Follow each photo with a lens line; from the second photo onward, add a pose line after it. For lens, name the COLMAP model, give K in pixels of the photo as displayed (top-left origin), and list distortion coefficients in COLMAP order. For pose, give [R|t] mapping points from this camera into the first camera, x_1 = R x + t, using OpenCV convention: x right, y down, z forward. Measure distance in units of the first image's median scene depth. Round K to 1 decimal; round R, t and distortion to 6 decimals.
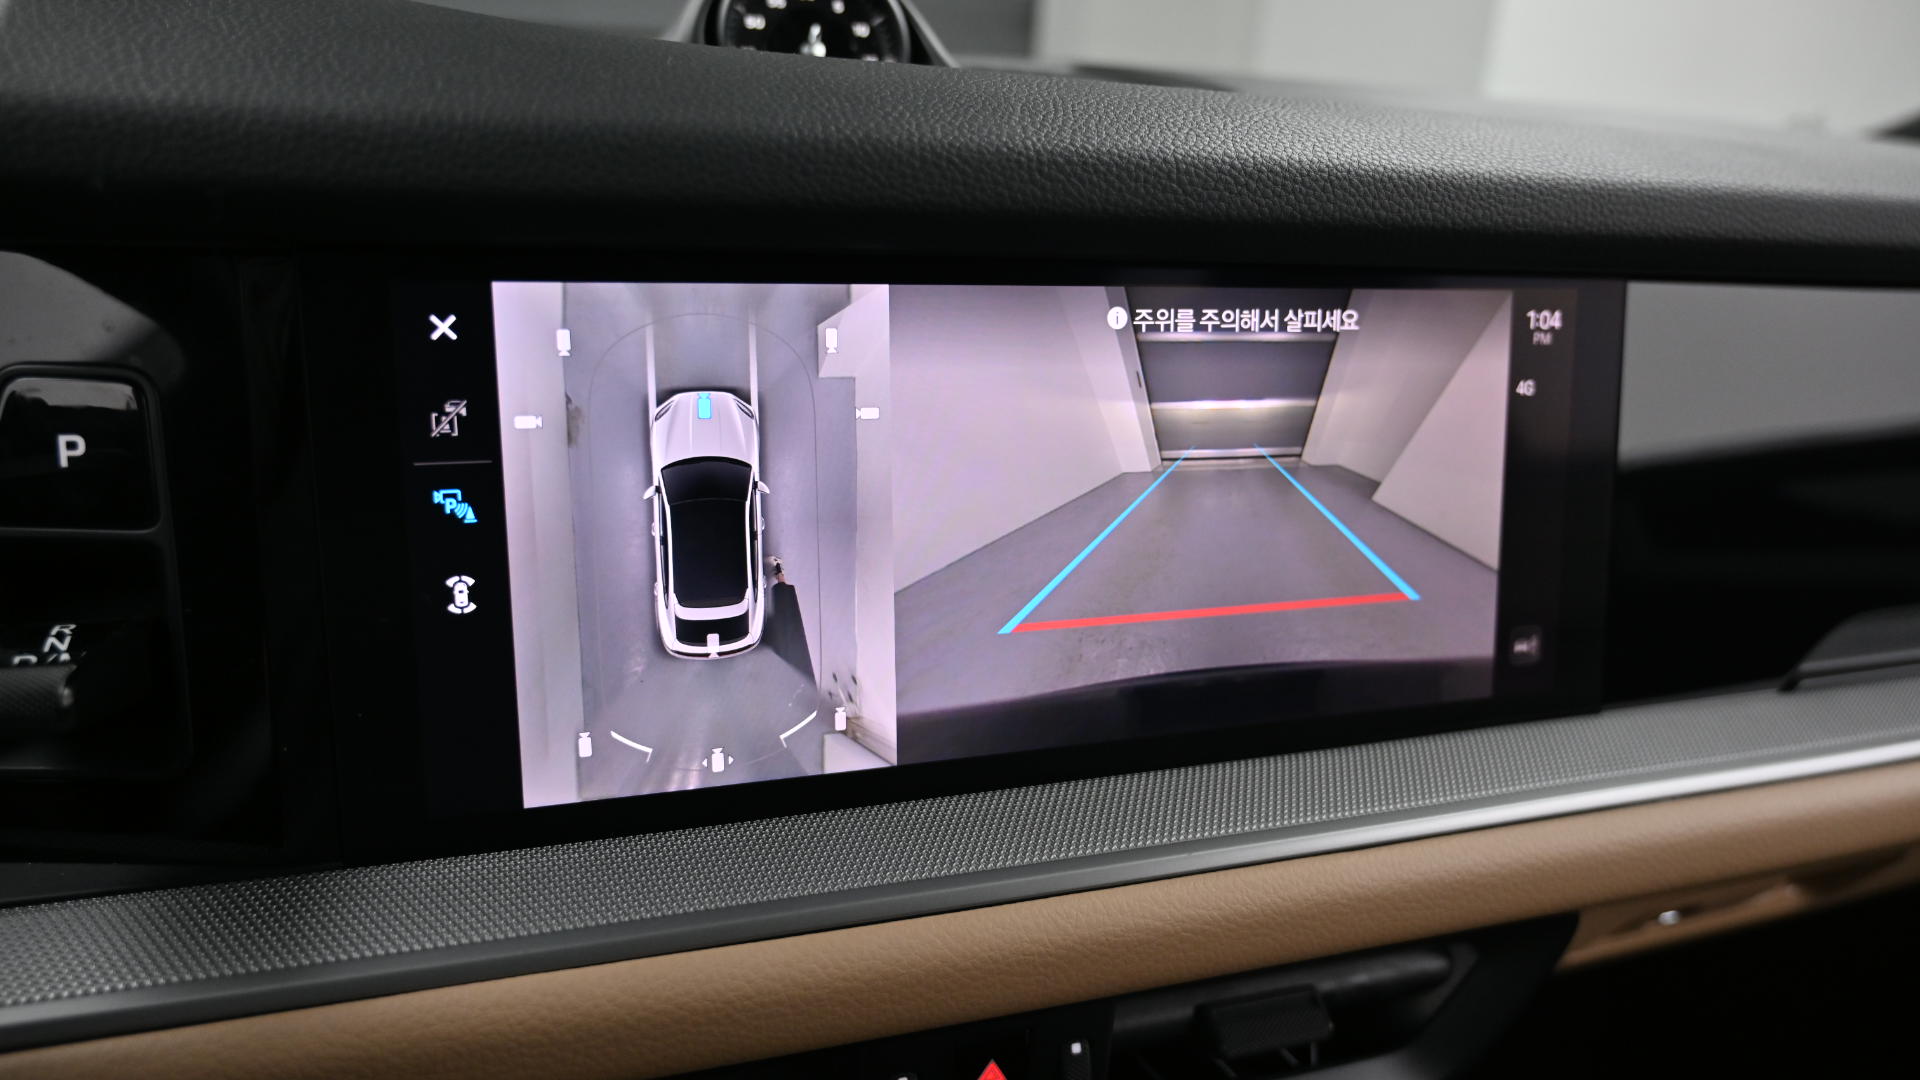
lens RADIAL K [[1295.8, 0, 950.4], [0, 1295.8, 522.3], [0, 0, 1]] dist [-0.012705, 0.002826]
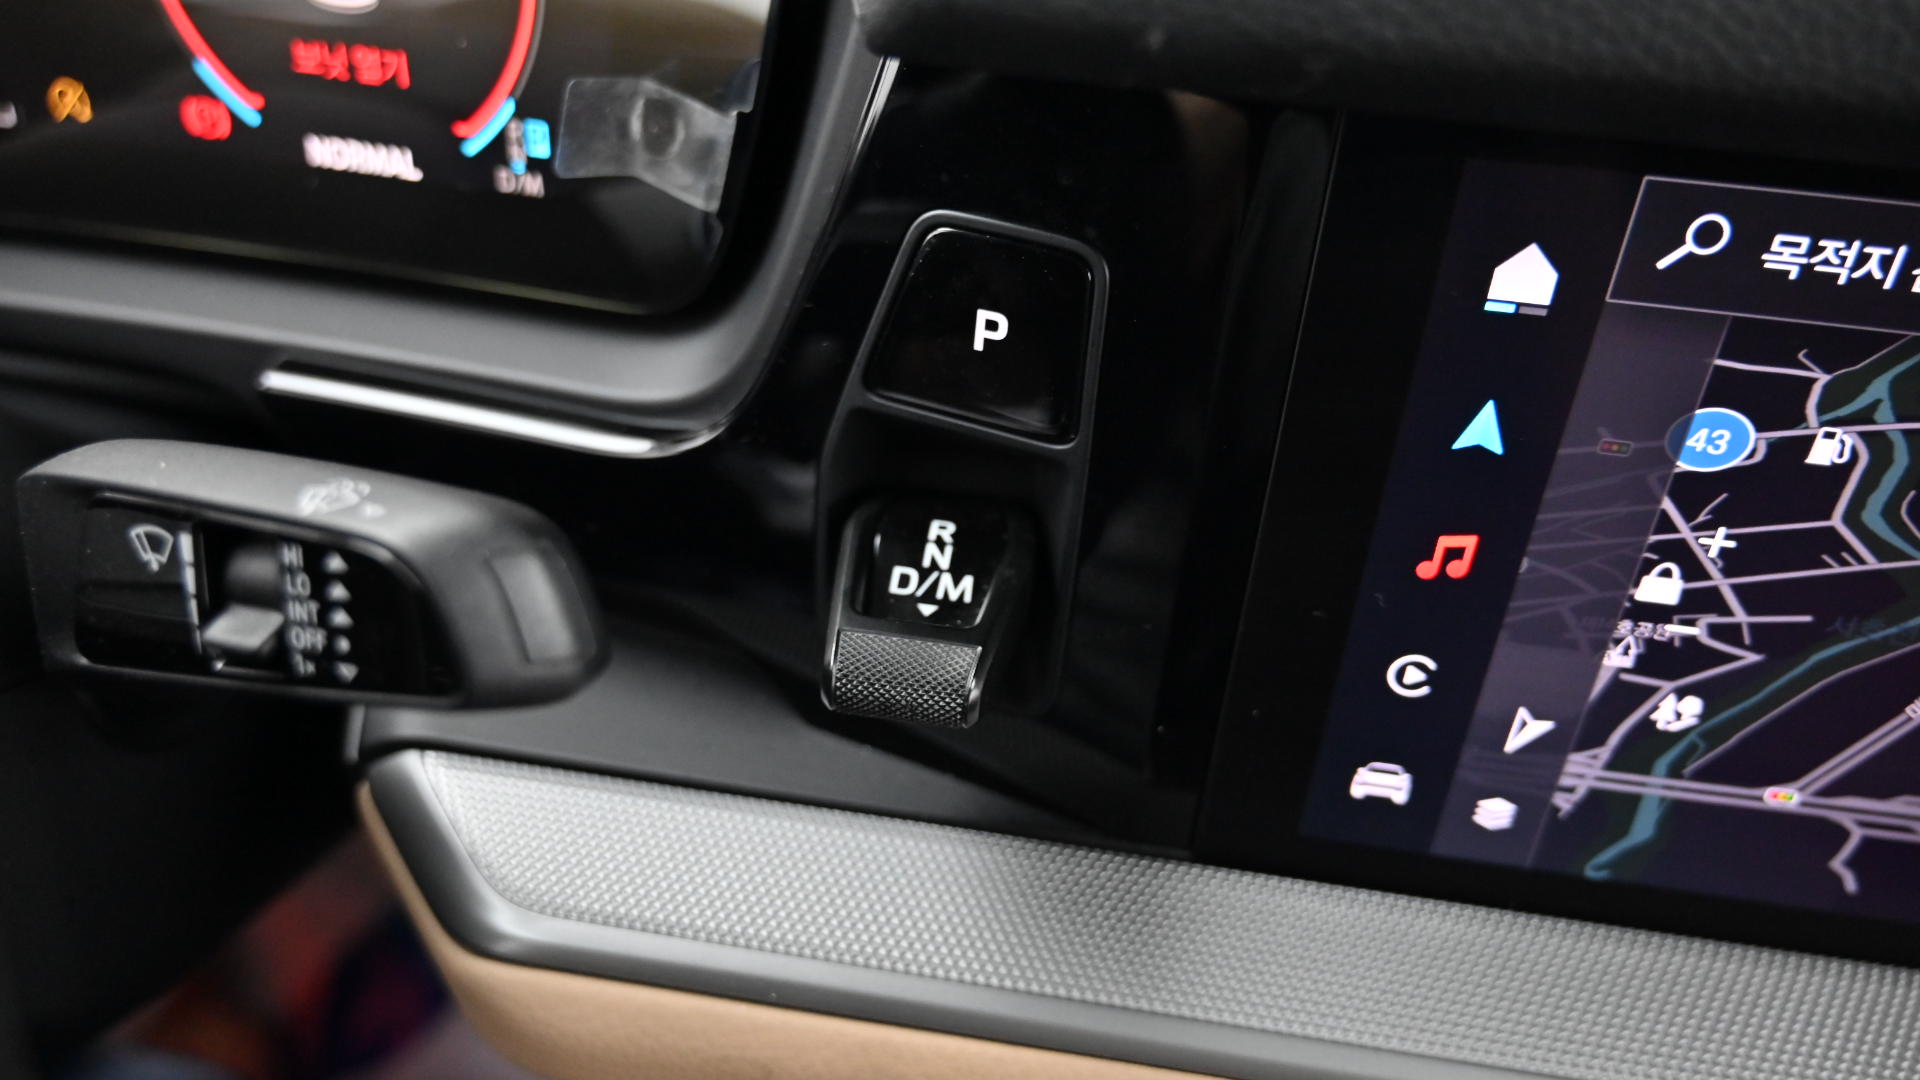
lens RADIAL K [[1295.8, 0, 968.0], [0, 1295.8, 547.8], [0, 0, 1]] dist [-0.012705, 0.002826]
pose [[0.899884, 0.269217, -0.343119, -0.392495], [-0.137023, 0.921423, 0.363600, -0.209936], [0.414045, -0.280183, 0.866063, 0.295908]]
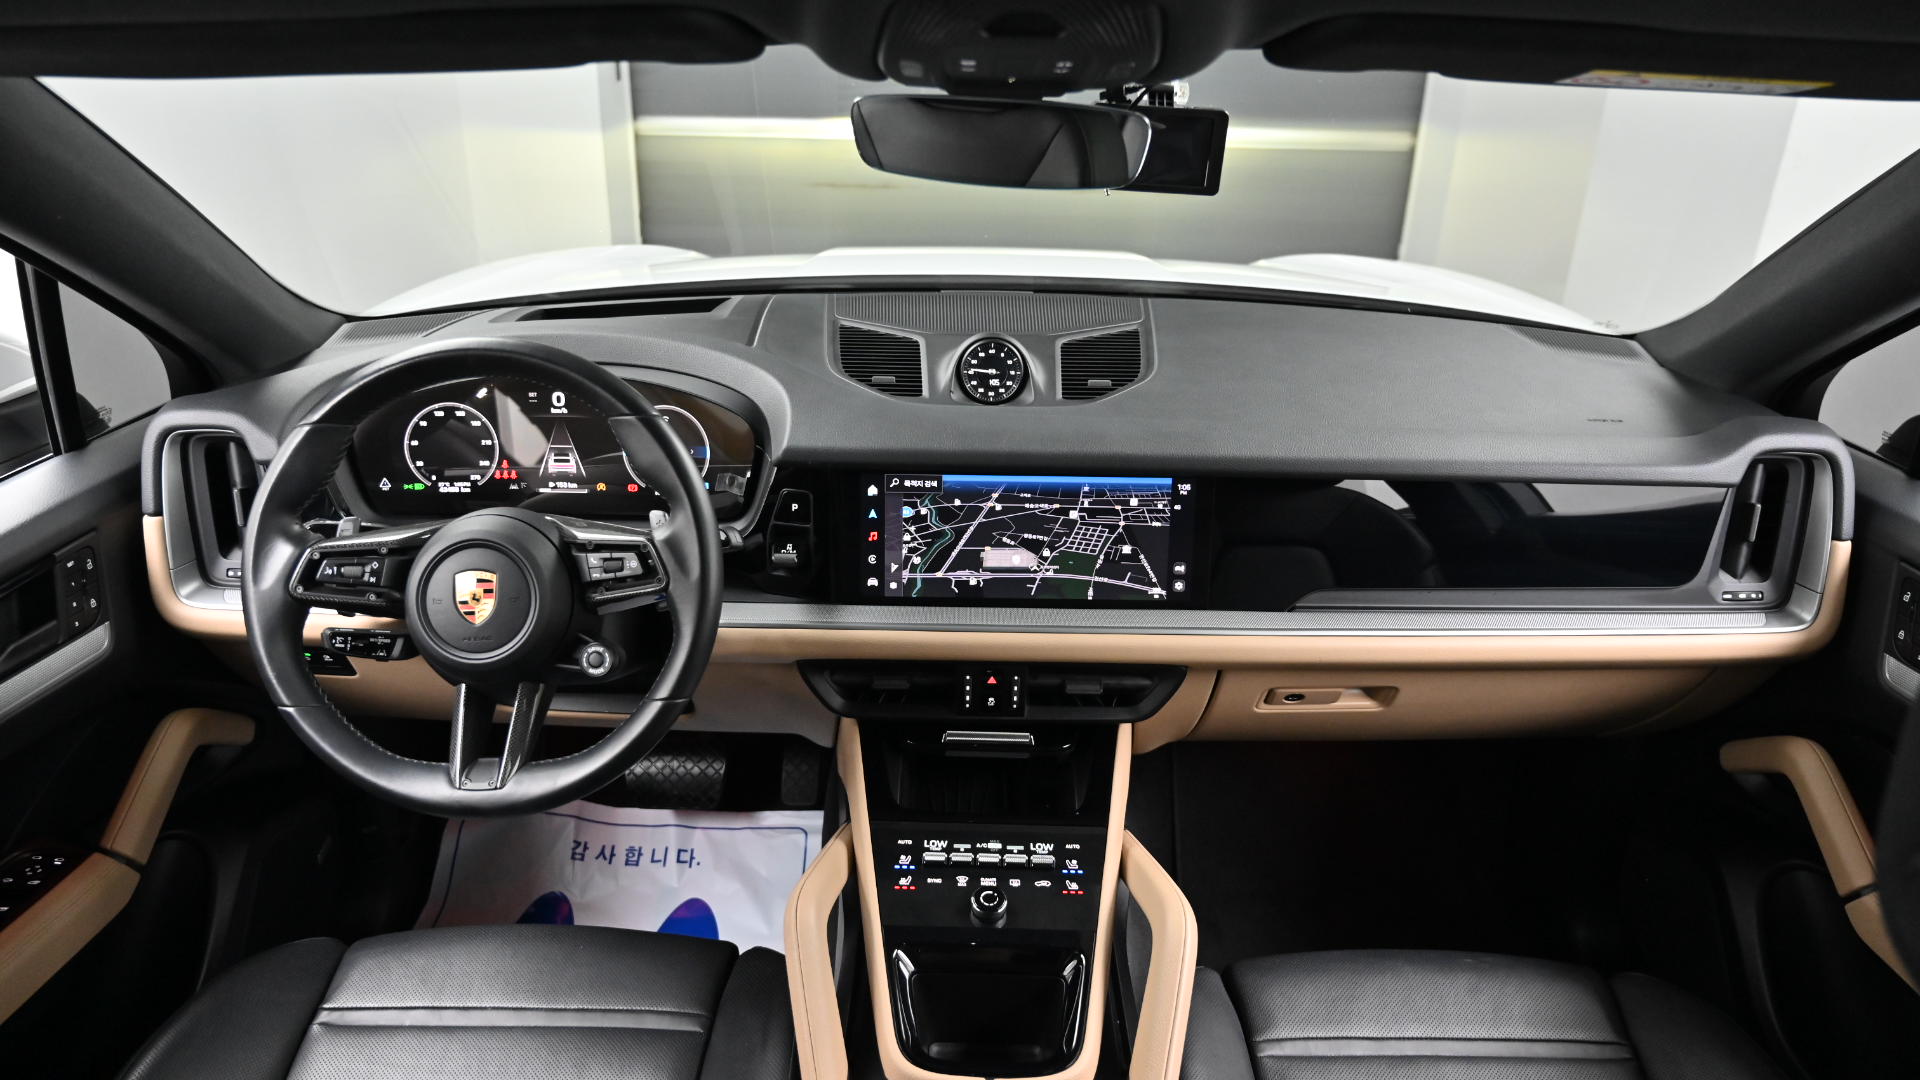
lens RADIAL K [[1295.8, 0, 953.4], [0, 1295.8, 545.7], [0, 0, 1]] dist [-0.012705, 0.002826]
pose [[0.946417, 0.086917, -0.311030, 1.299806], [-0.064350, 0.994543, 0.082117, -0.331822], [0.316470, -0.057702, 0.946846, -3.191067]]
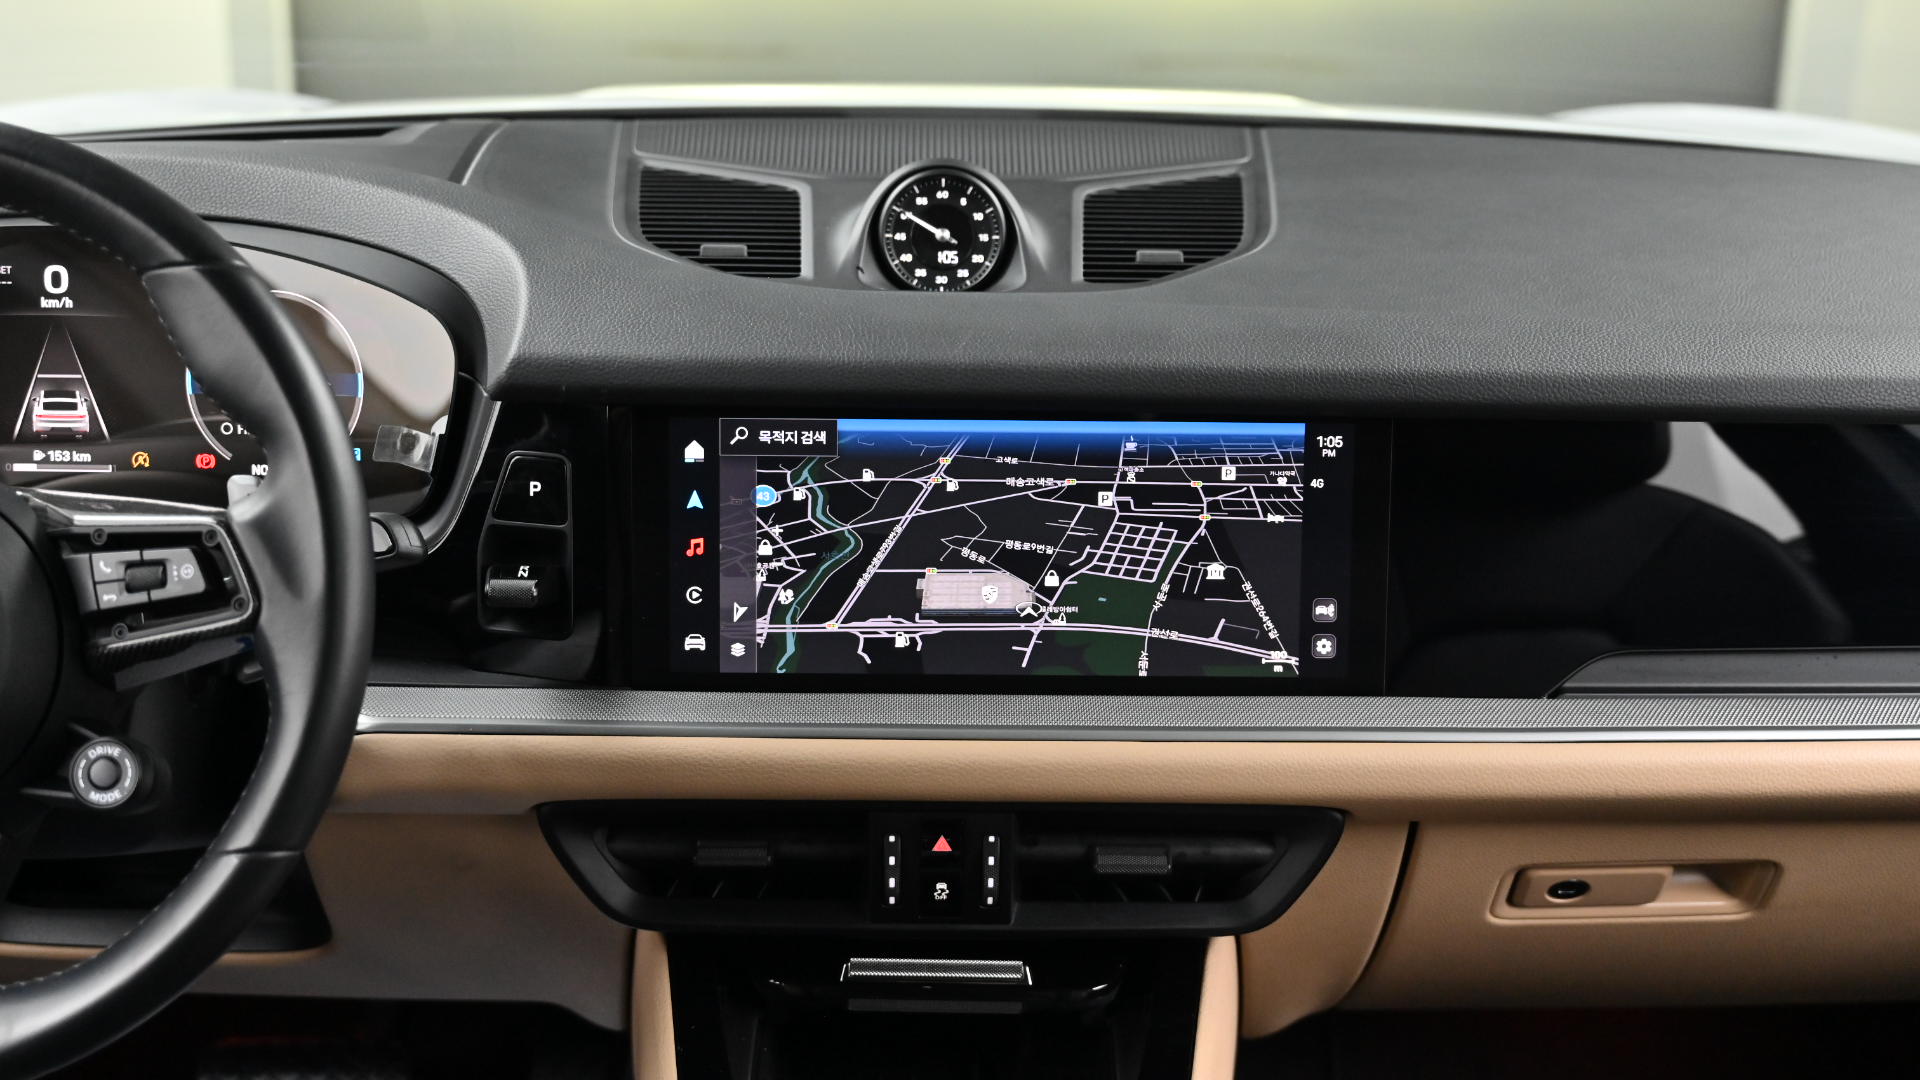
lens RADIAL K [[2563.0, 0, 964.6], [0, 2563.0, 533.5], [0, 0, 1]] dist [-0.014297, 0.000000]
pose [[0.952896, 0.053181, -0.298598, 1.360848], [-0.059059, 0.998197, -0.010691, 0.026209], [0.297492, 0.027822, 0.954319, -3.014876]]
